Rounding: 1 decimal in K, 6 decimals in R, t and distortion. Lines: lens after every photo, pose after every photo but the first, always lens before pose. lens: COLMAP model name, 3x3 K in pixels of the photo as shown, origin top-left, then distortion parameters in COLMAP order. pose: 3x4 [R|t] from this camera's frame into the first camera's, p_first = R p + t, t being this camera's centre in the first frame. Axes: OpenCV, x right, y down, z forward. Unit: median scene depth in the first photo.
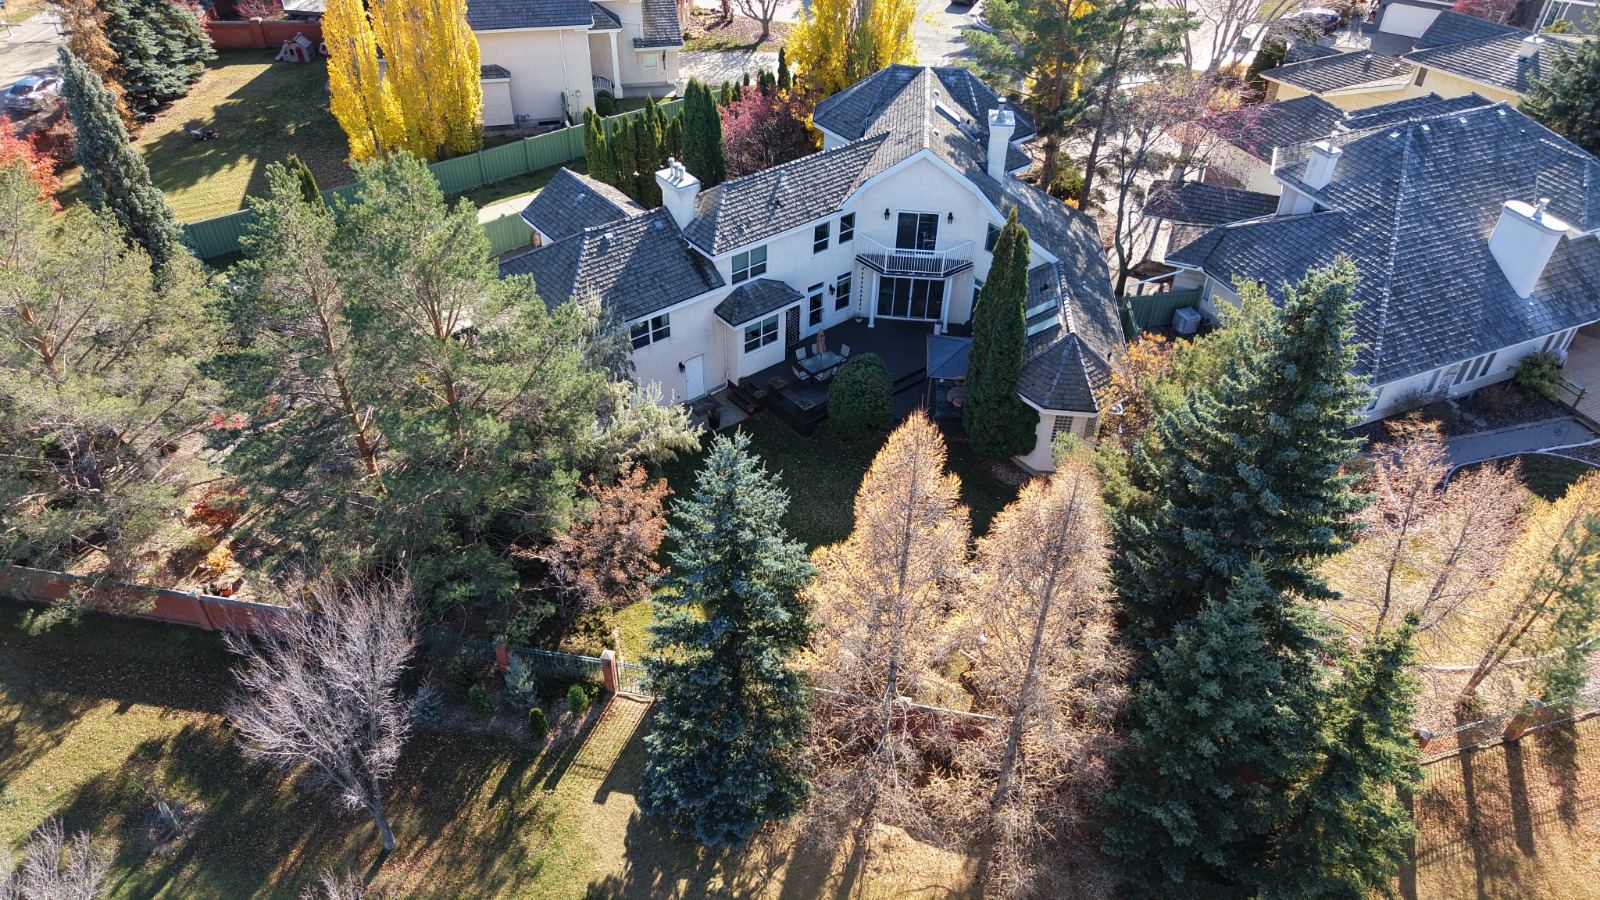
lens RADIAL K [[1274.0, 0, 800.0], [0, 1274.0, 450.0], [0, 0, 1]] dist [0.065329, 0.007011]
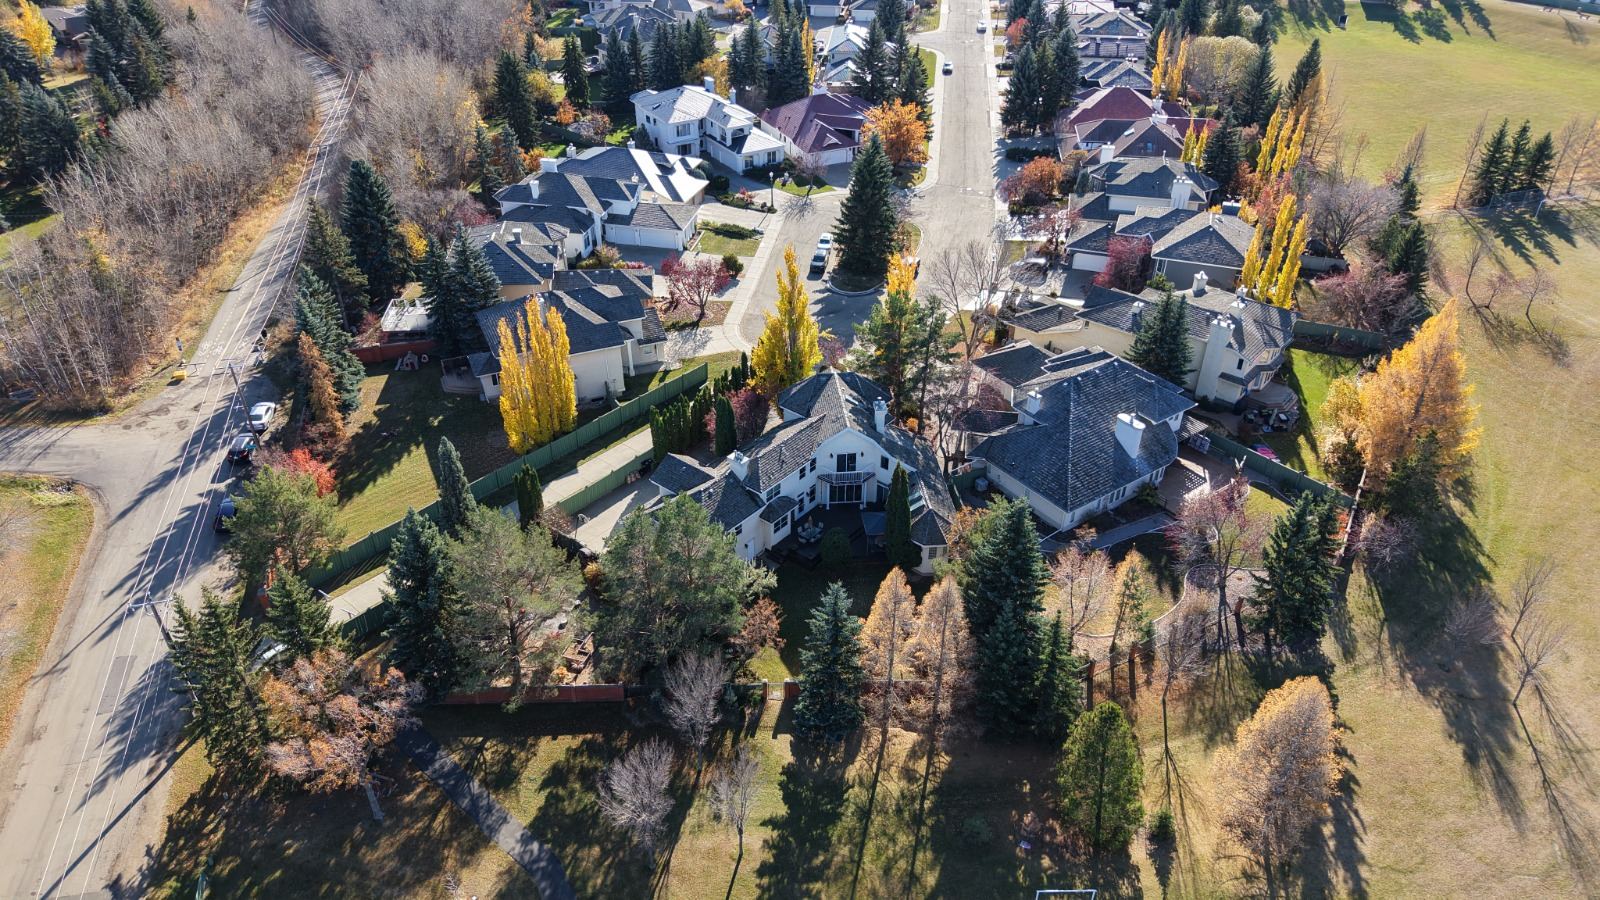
lens RADIAL K [[1253.0, 0, 800.0], [0, 1253.0, 450.0], [0, 0, 1]] dist [0.271038, 0.001015]
pose [[0.983121, -0.127620, 0.131094, -0.246378], [0.137172, 0.988307, -0.066588, -0.068618], [-0.121063, 0.083446, 0.989131, -0.991198]]
